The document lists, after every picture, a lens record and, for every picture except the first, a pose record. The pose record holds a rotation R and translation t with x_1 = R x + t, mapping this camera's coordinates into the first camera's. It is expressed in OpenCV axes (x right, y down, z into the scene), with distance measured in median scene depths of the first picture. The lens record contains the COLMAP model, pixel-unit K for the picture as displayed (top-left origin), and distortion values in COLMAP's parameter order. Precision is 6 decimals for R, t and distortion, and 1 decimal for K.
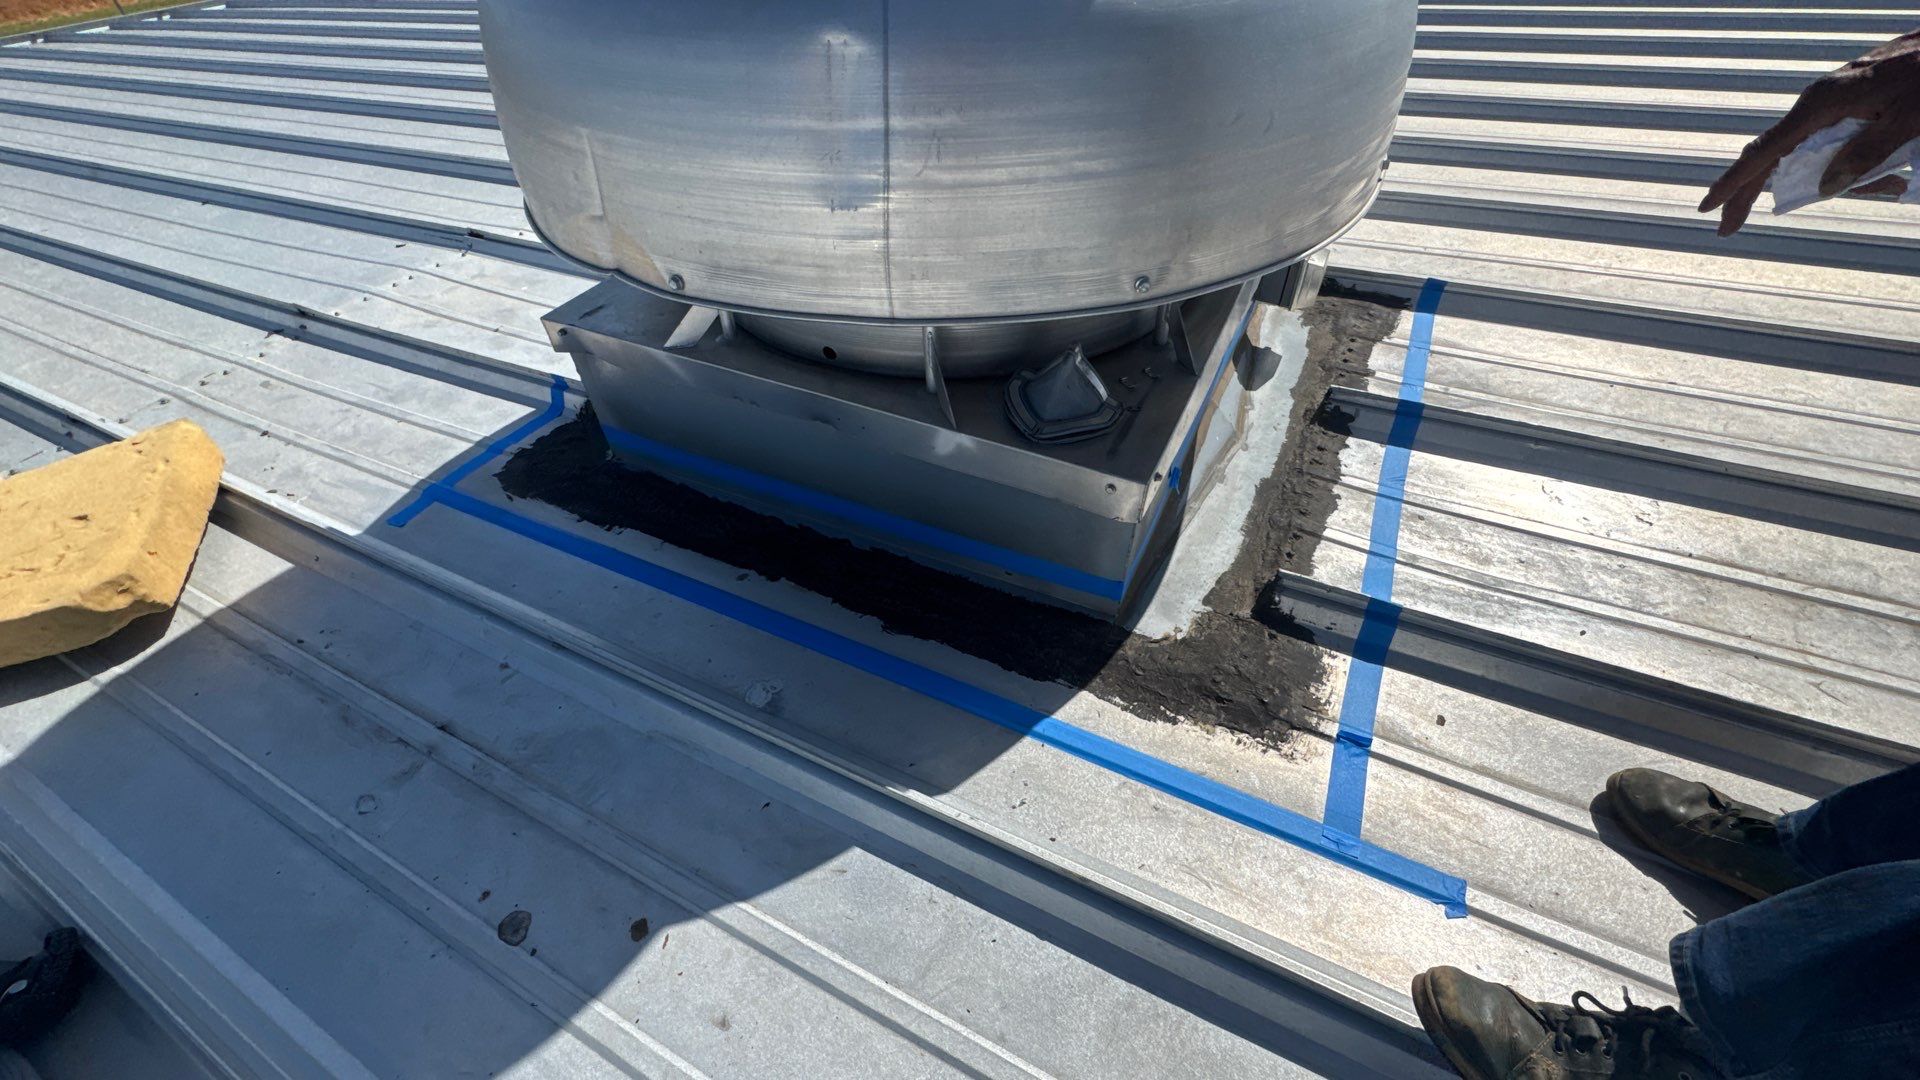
lens RADIAL K [[768.8, 0, 960.0], [0, 768.8, 540.0], [0, 0, 1]] dist [-0.002210, -0.000260]
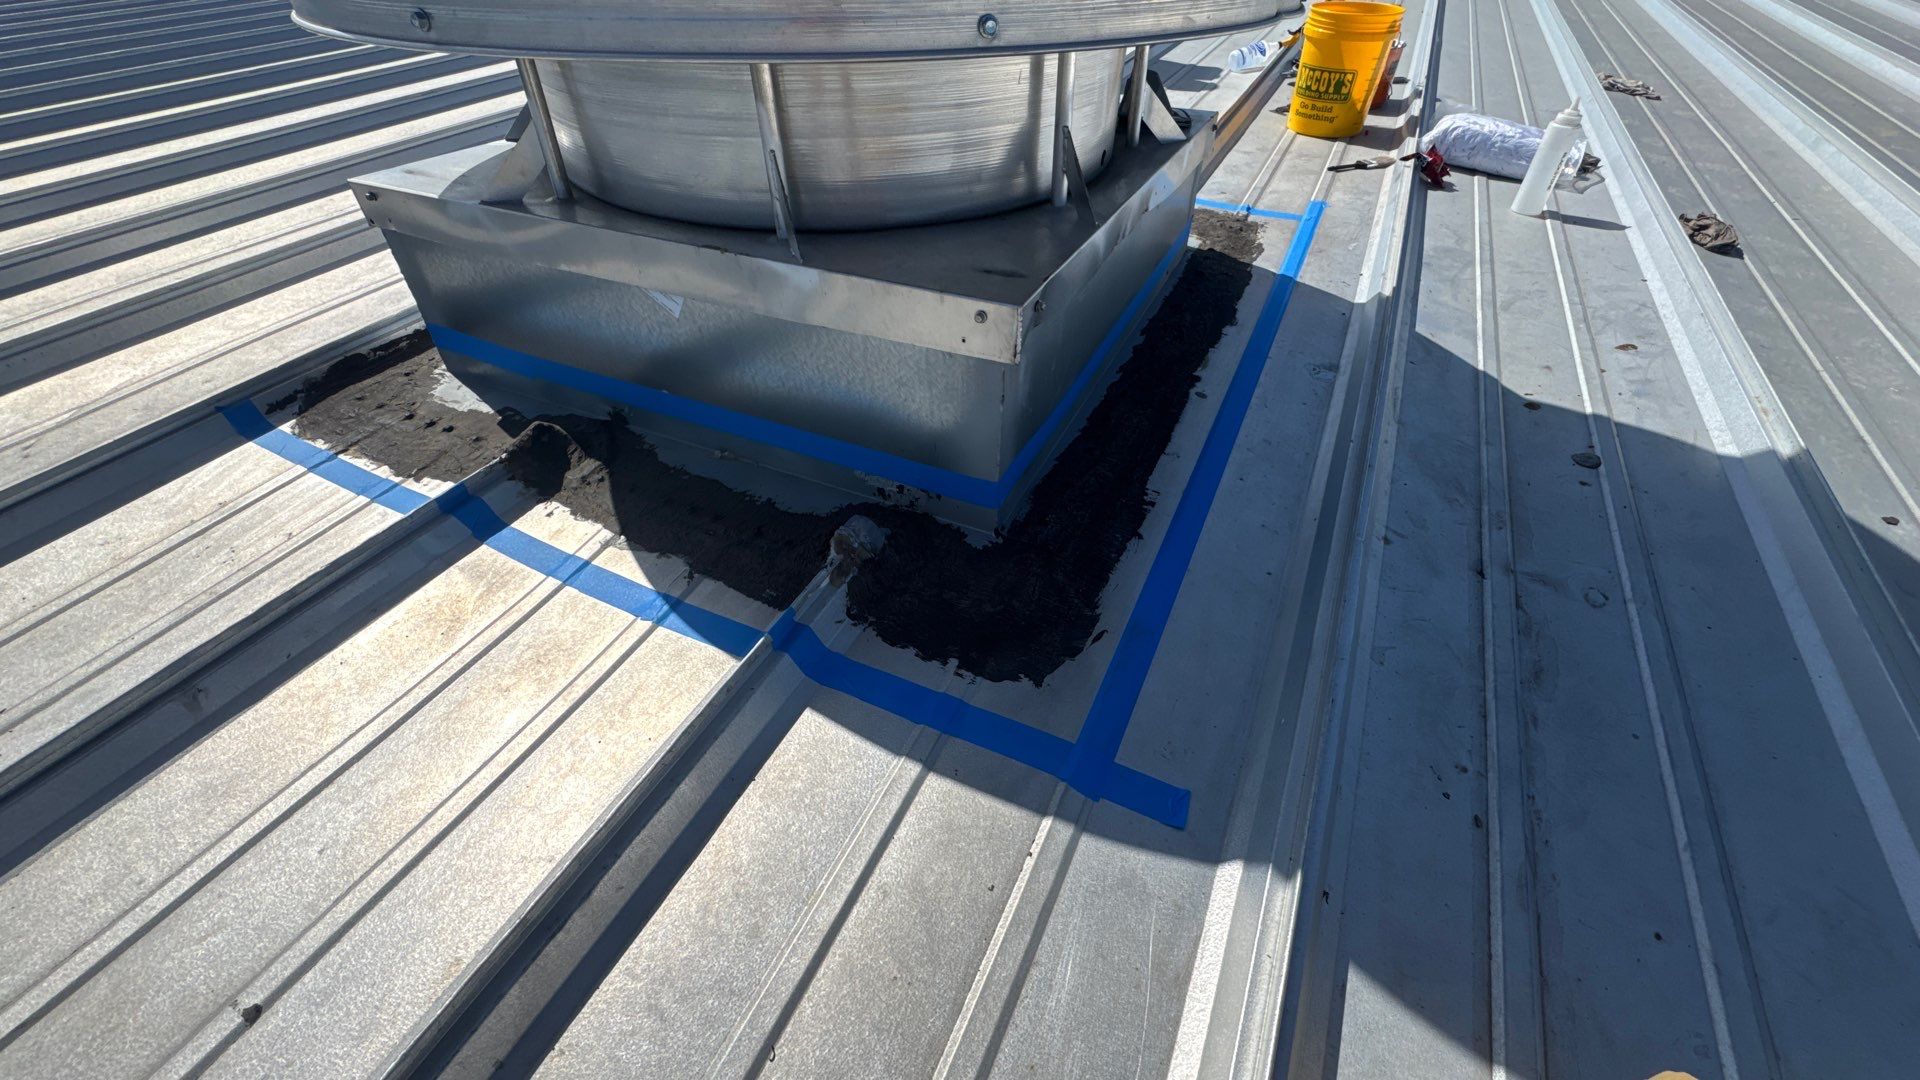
lens RADIAL K [[774.6, 0, 961.1], [0, 774.6, 533.0], [0, 0, 1]] dist [0.000483, 0.000081]
pose [[-0.021364, -0.609822, 0.792250, -1.257187], [0.691640, 0.563192, 0.452159, -0.551114], [-0.721926, 0.557612, 0.409746, 0.985555]]
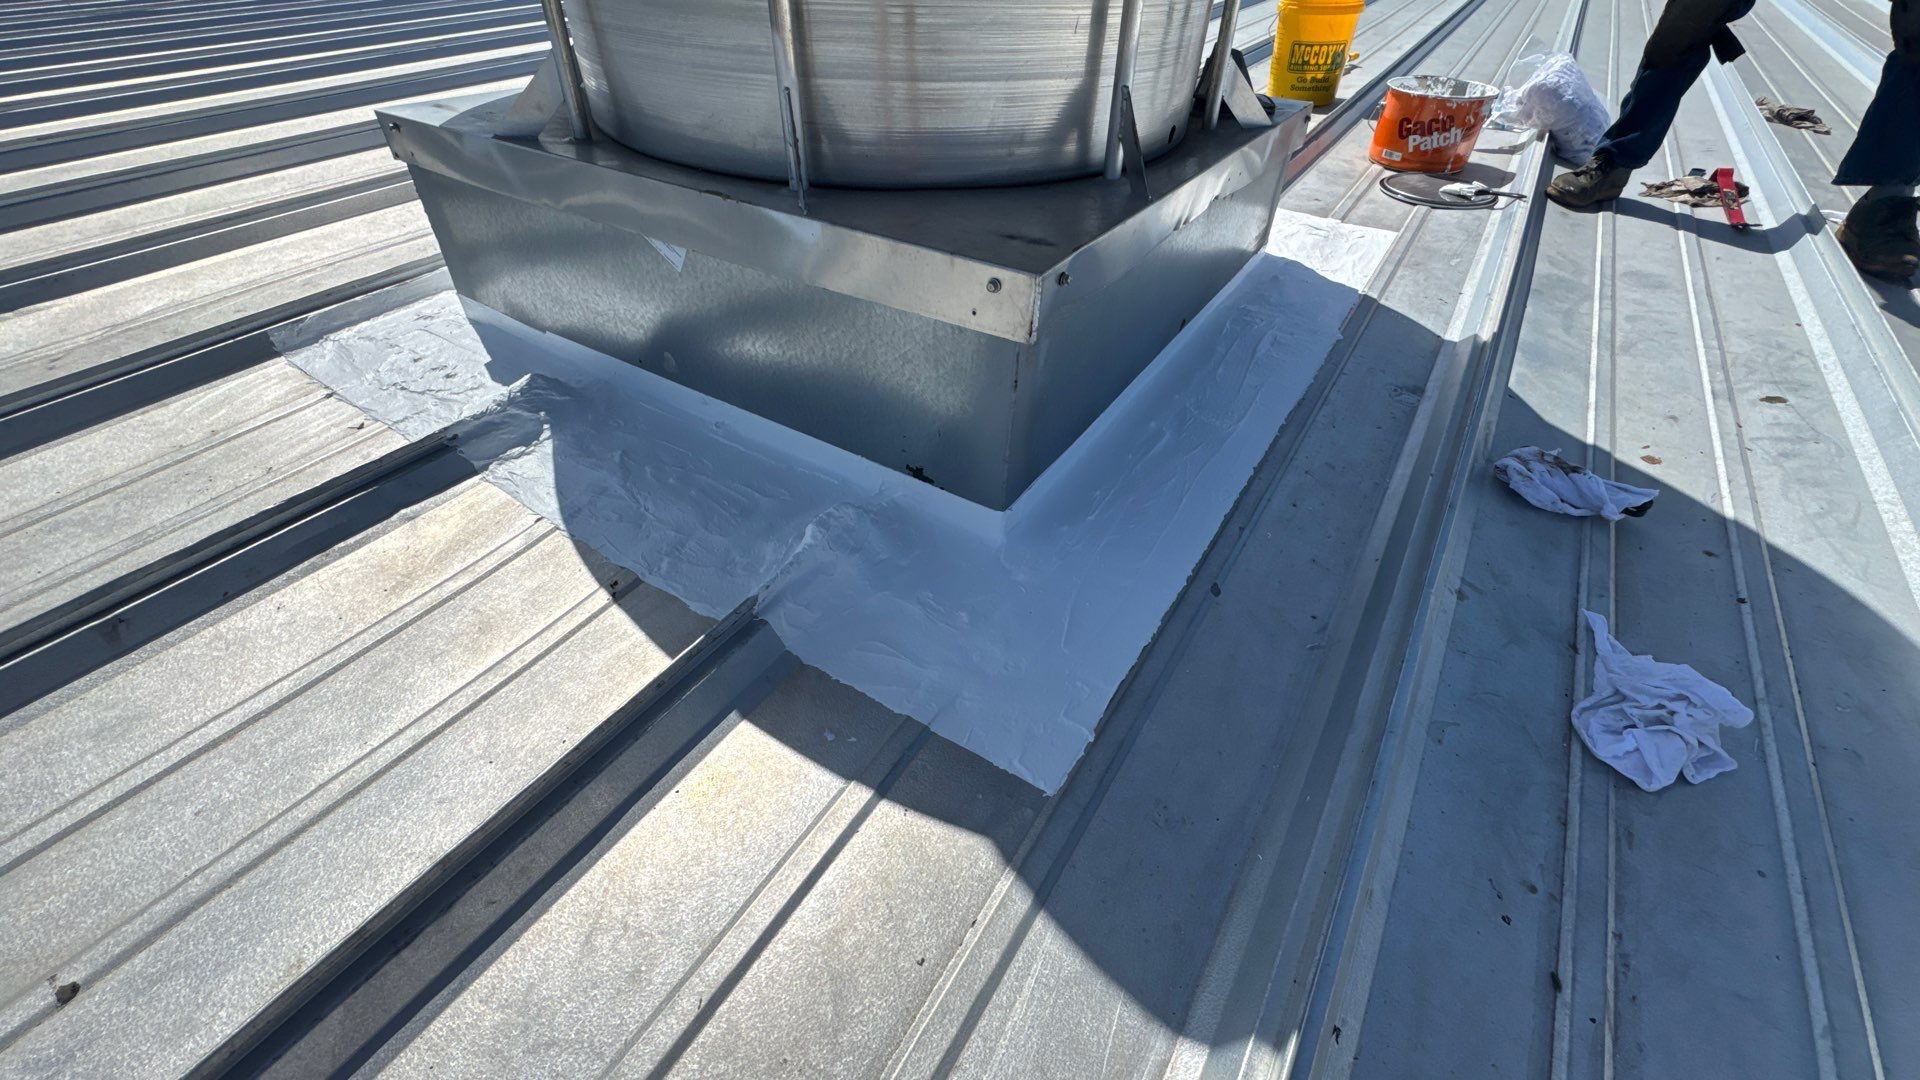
lens RADIAL K [[768.8, 0, 960.0], [0, 768.8, 540.0], [0, 0, 1]] dist [-0.002210, -0.000260]
pose [[0.101288, -0.607119, 0.788129, -1.175652], [0.666263, 0.629706, 0.399455, -0.463832], [-0.738806, 0.484641, 0.468283, 0.986946]]
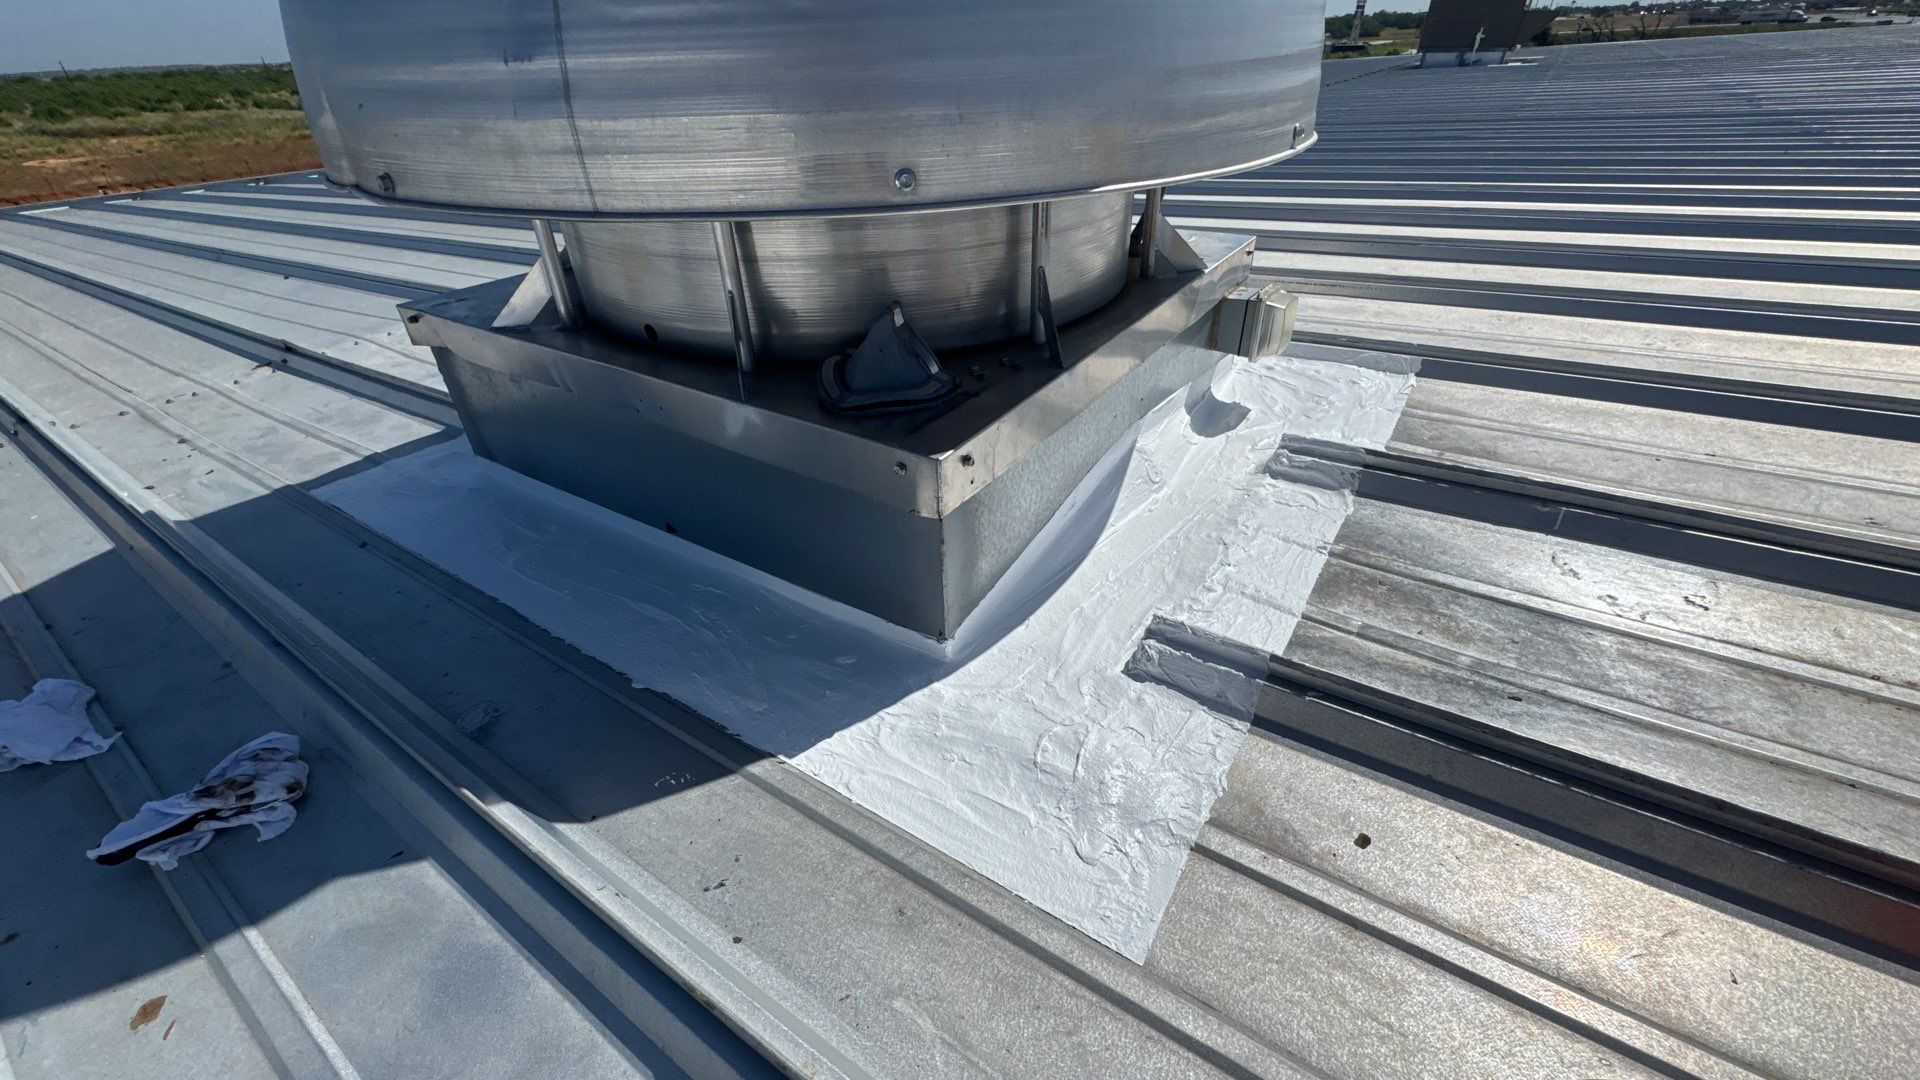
lens RADIAL K [[774.6, 0, 961.1], [0, 774.6, 533.0], [0, 0, 1]] dist [0.000483, 0.000081]
pose [[0.991879, 0.066923, -0.108156, 0.283282], [-0.087185, 0.976903, -0.195086, 0.119300], [0.092602, 0.202931, 0.974804, 0.209083]]
